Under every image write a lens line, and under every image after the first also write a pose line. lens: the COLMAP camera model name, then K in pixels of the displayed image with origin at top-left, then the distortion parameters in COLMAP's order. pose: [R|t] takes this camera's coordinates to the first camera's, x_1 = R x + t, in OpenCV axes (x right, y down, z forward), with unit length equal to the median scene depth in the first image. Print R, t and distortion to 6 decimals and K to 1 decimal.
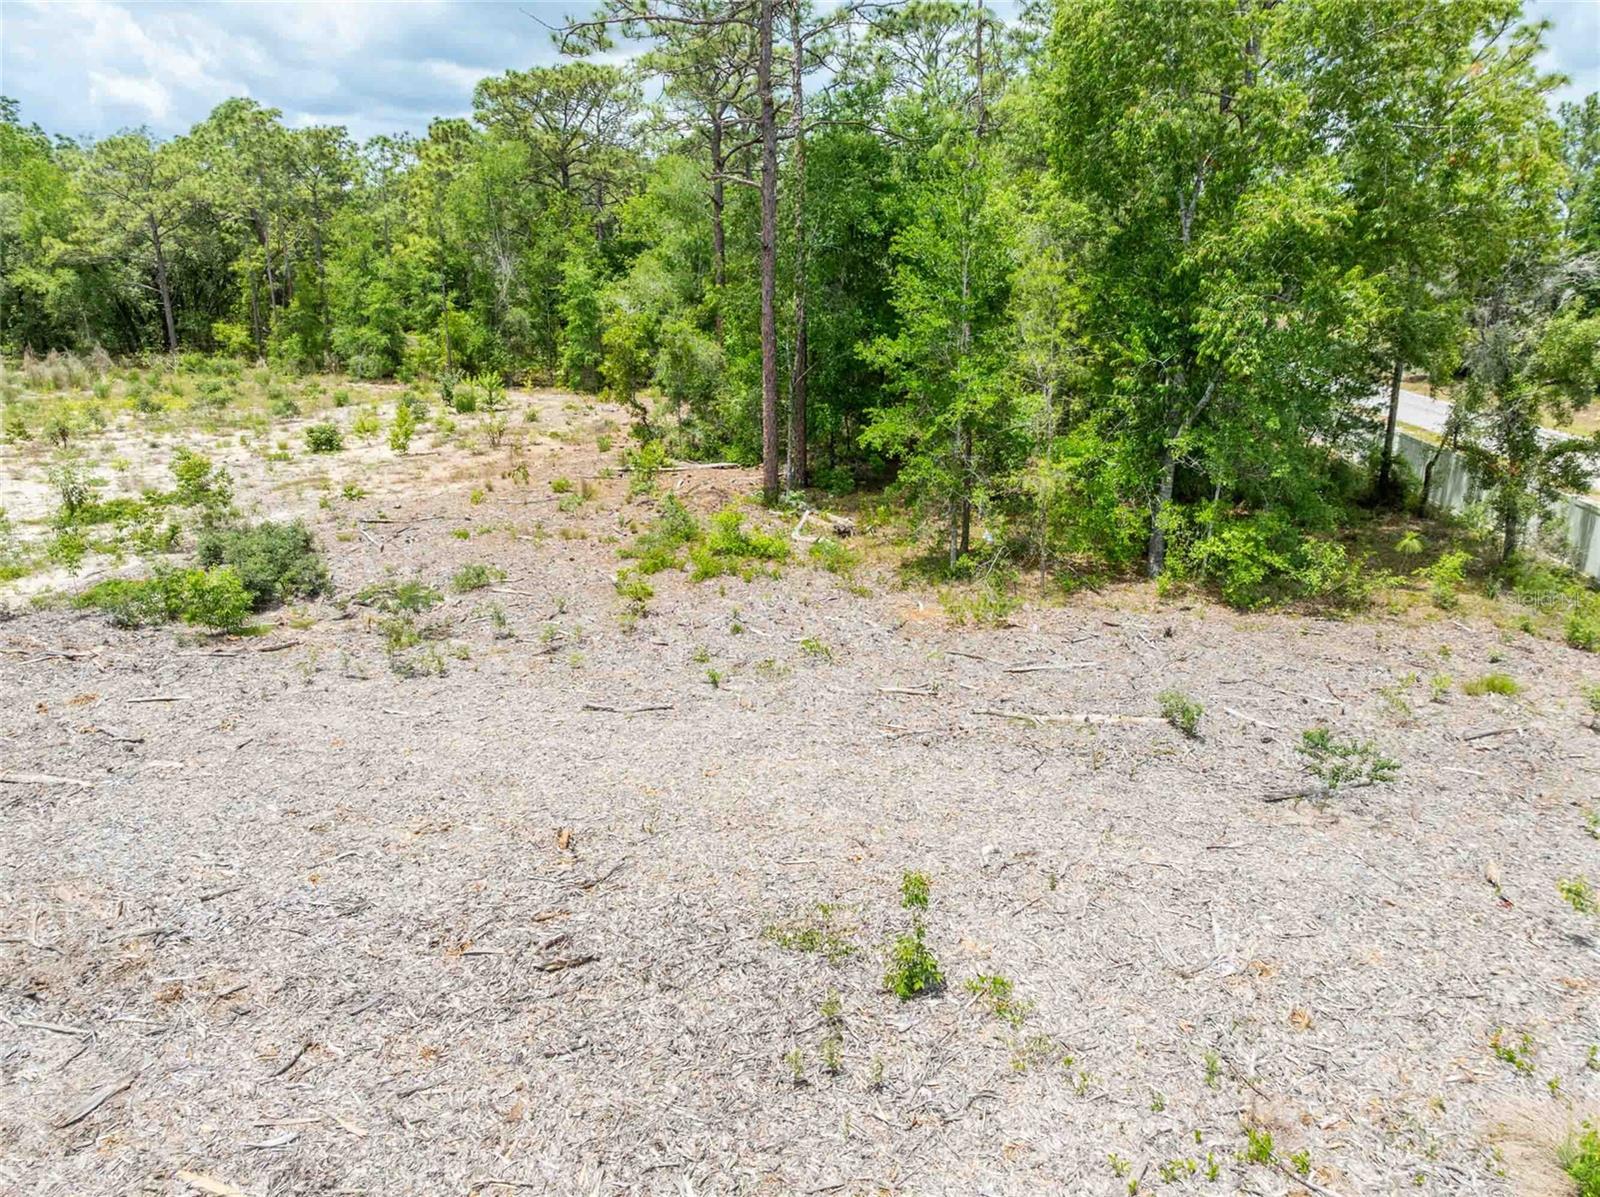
lens RADIAL K [[1121.9, 0, 808.0], [0, 1121.9, 591.8], [0, 0, 1]] dist [-0.049411, 0.020372]
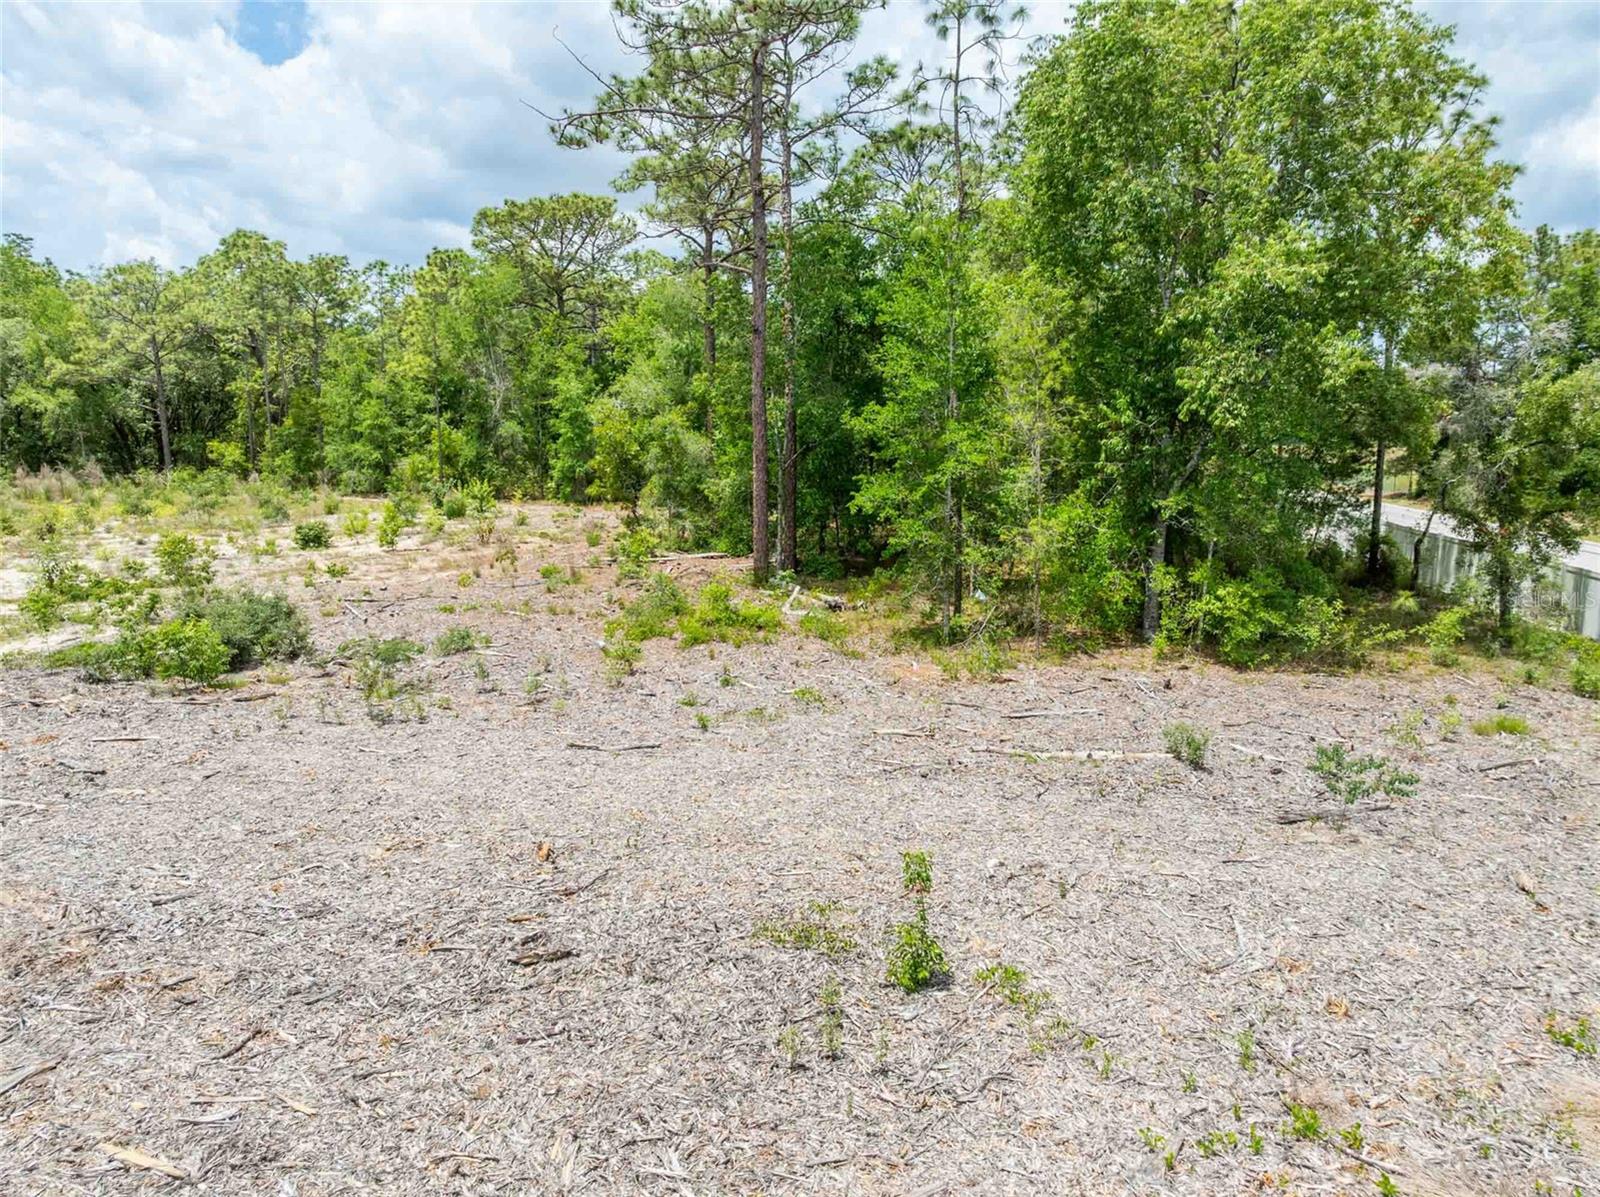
lens RADIAL K [[1121.9, 0, 807.0], [0, 1121.9, 606.9], [0, 0, 1]] dist [-0.049411, 0.020372]
pose [[0.999926, -0.007087, 0.009885, -0.003273], [0.008338, 0.991098, -0.132870, 0.111616], [-0.008855, 0.132942, 0.991084, 0.027839]]
